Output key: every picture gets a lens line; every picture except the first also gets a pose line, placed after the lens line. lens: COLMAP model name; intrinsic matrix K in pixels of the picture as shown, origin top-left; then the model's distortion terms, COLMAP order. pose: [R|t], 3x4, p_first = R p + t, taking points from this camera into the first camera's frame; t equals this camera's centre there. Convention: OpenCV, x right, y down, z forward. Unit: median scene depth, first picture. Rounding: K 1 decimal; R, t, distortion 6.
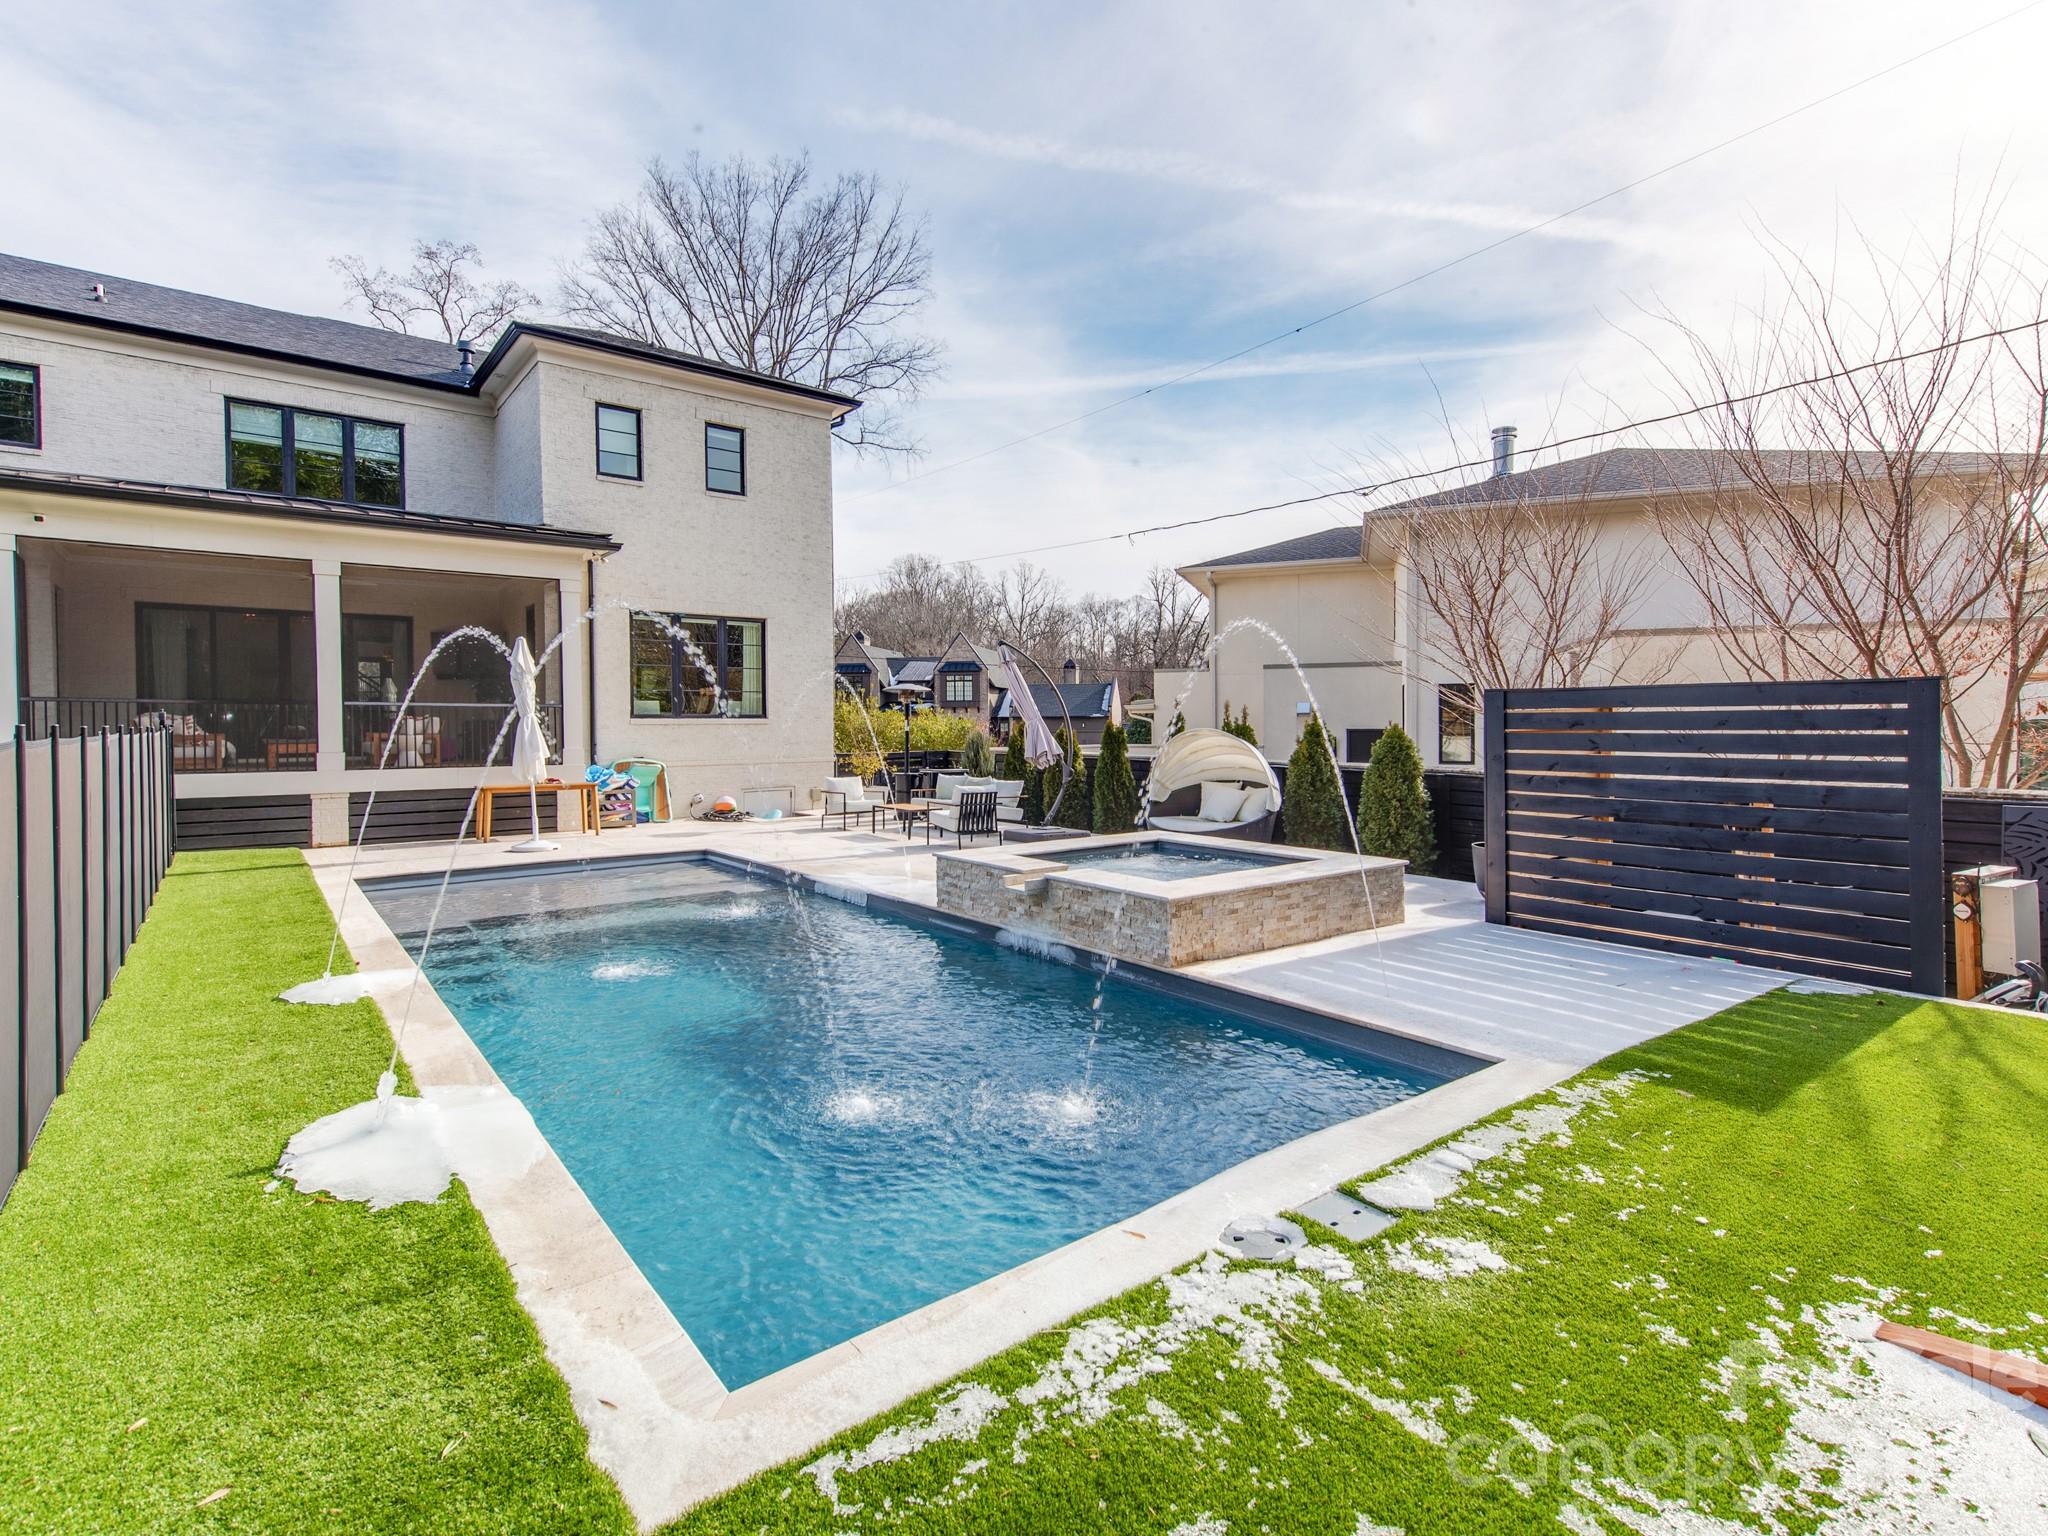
lens RADIAL K [[923.7, 0, 968.5], [0, 923.7, 720.7], [0, 0, 1]] dist [0.022992, -0.003096]
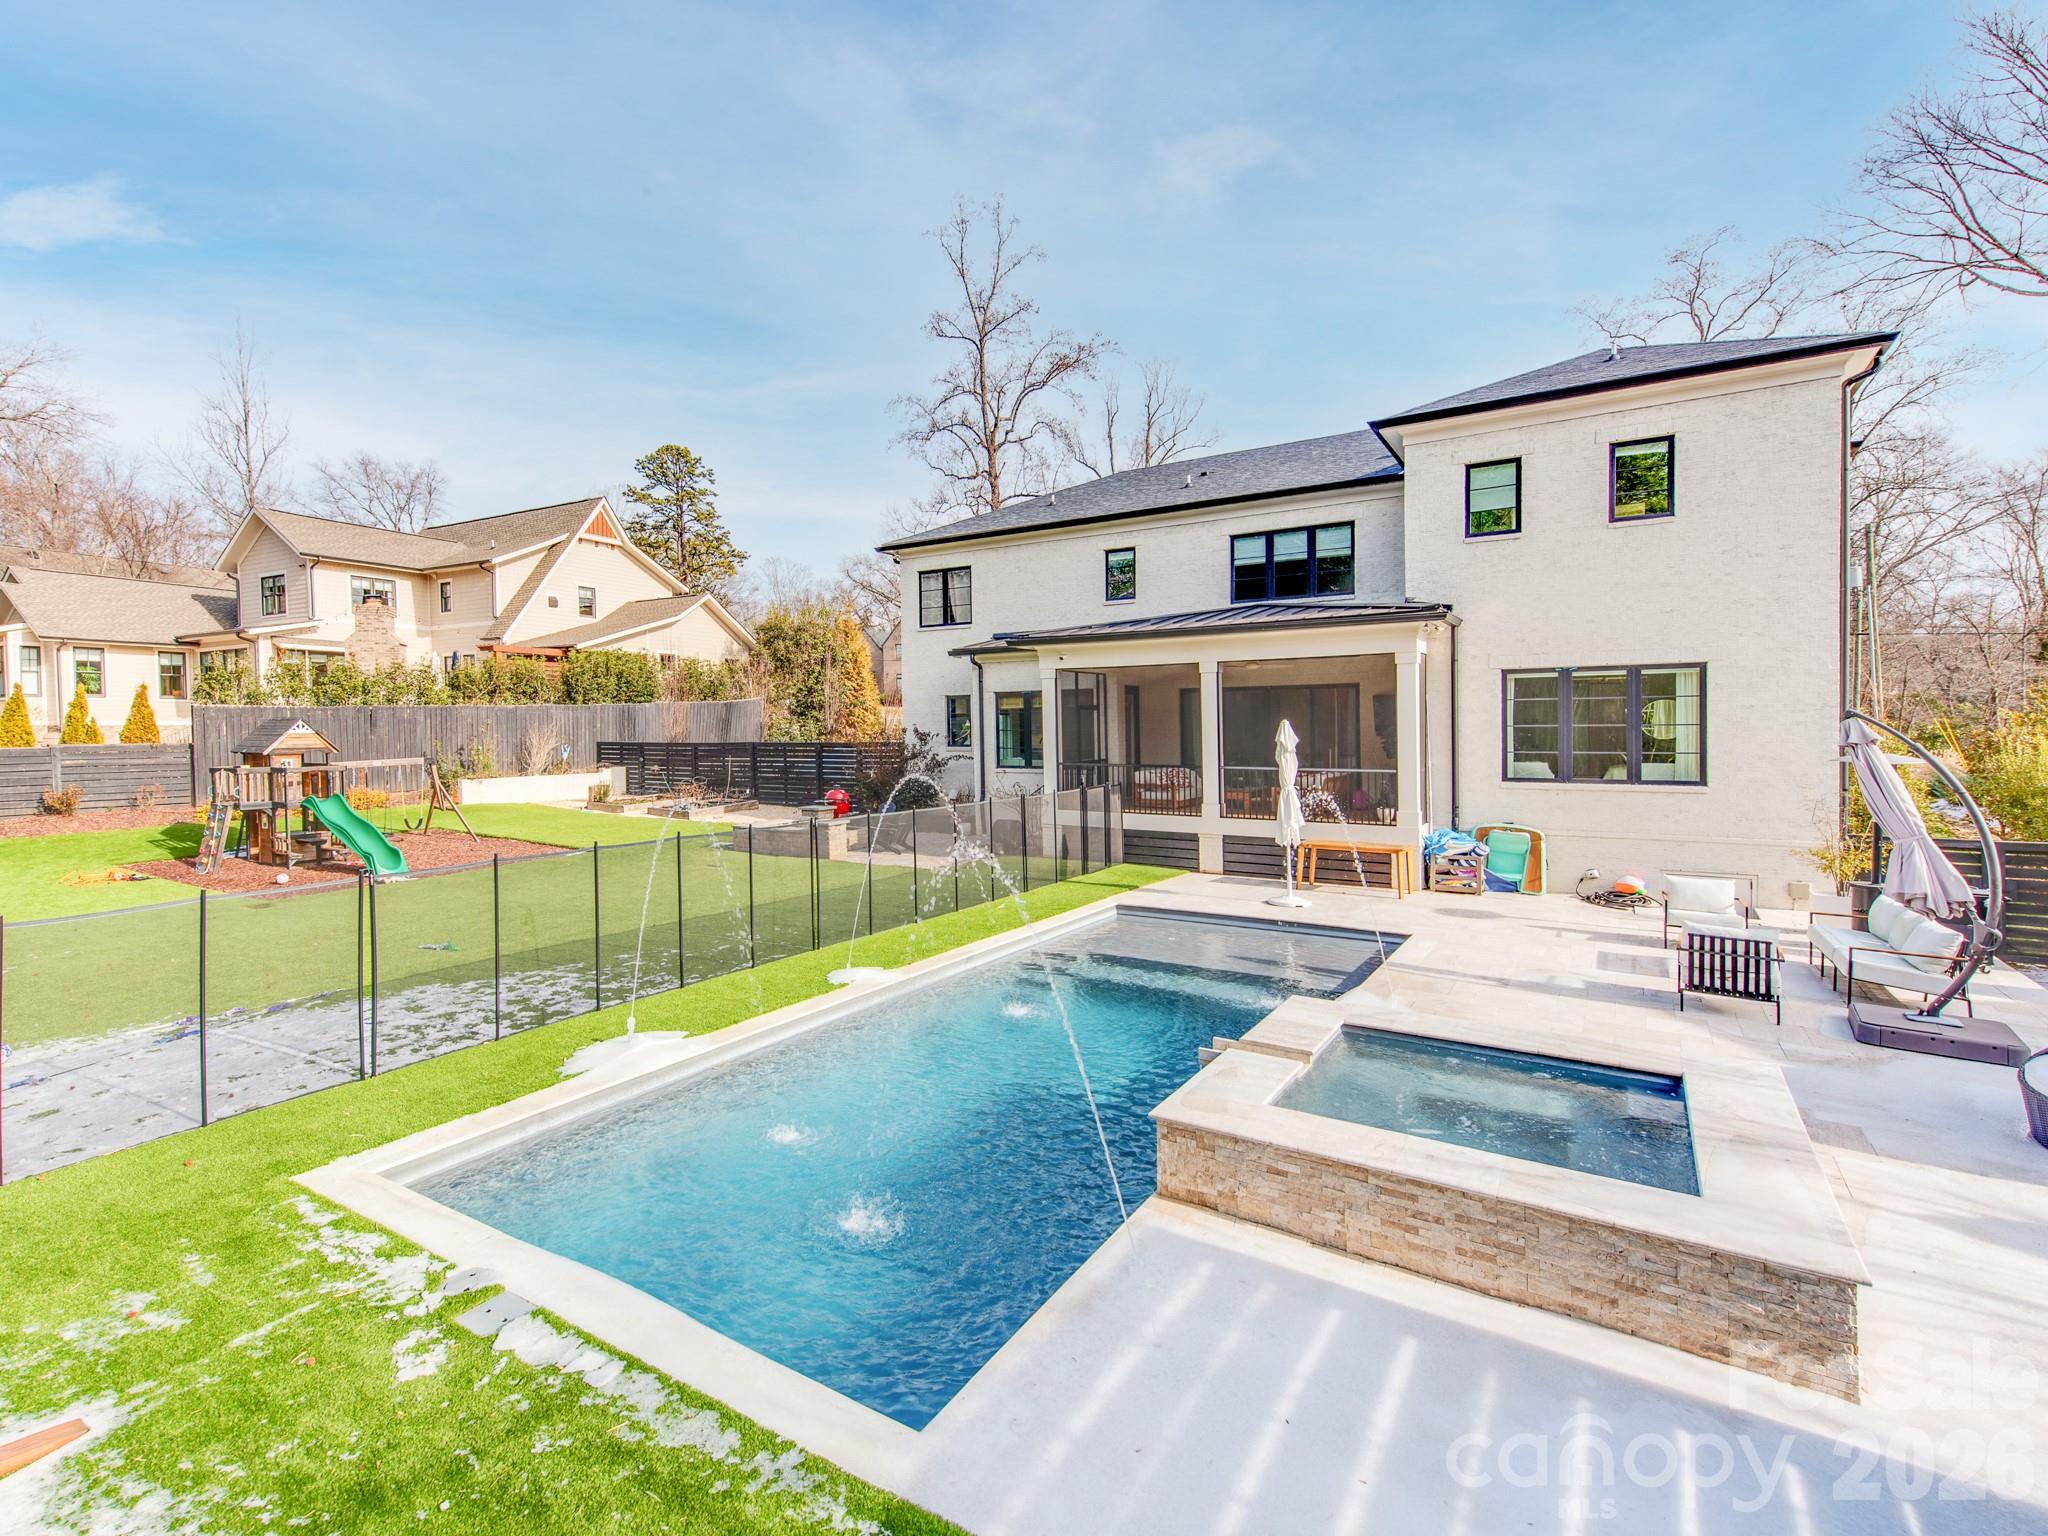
lens RADIAL K [[923.7, 0, 1083.1], [0, 923.7, 753.8], [0, 0, 1]] dist [0.022992, -0.003096]
pose [[0.430956, 0.034548, -0.901711, 0.838086], [-0.013402, 0.999402, 0.031886, -0.149754], [0.902273, -0.001657, 0.431161, 0.494414]]
